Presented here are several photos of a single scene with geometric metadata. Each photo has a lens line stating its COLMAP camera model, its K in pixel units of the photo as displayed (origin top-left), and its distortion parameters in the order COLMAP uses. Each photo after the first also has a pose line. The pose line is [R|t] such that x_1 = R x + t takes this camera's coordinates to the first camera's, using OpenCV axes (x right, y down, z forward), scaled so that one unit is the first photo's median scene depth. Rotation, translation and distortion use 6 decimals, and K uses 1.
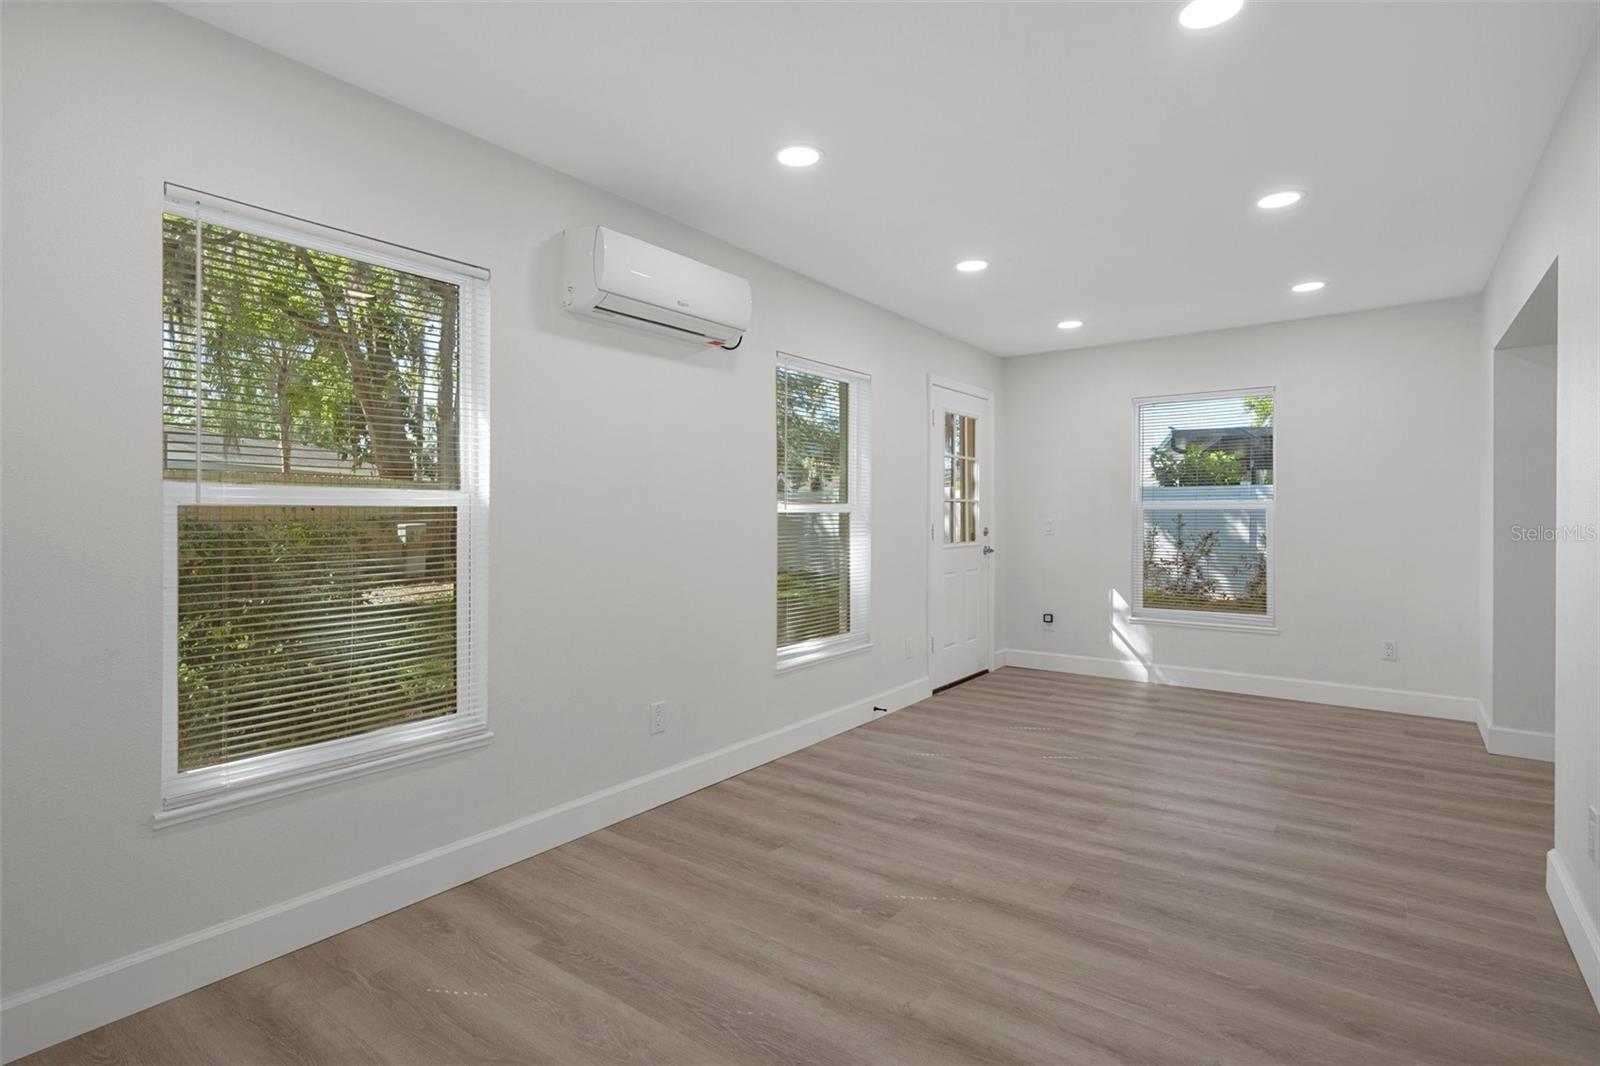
lens RADIAL K [[796.3, 0, 790.2], [0, 796.3, 512.8], [0, 0, 1]] dist [-0.000080, 0.000649]
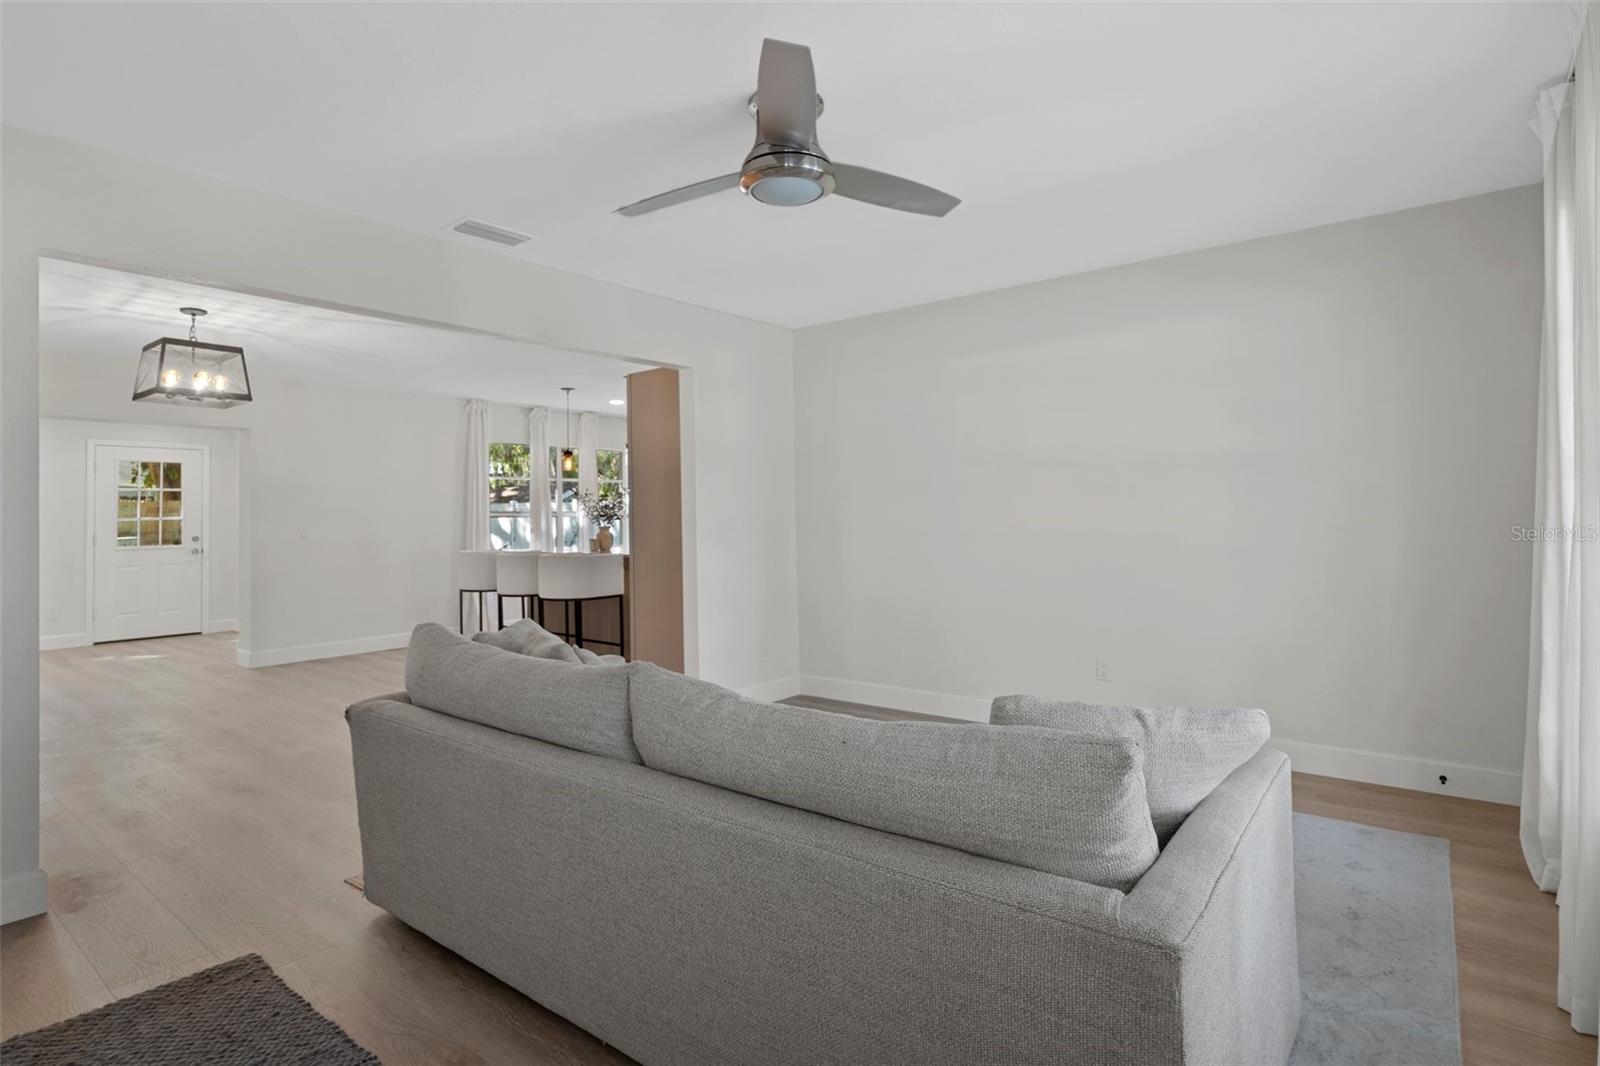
lens RADIAL K [[815.3, 0, 791.1], [0, 815.3, 493.3], [0, 0, 1]] dist [-0.003745, -0.000391]
pose [[0.999044, -0.017743, -0.039949, 2.659191], [0.016534, 0.999401, -0.030410, 0.007303], [0.040465, 0.029721, 0.998739, -0.895288]]
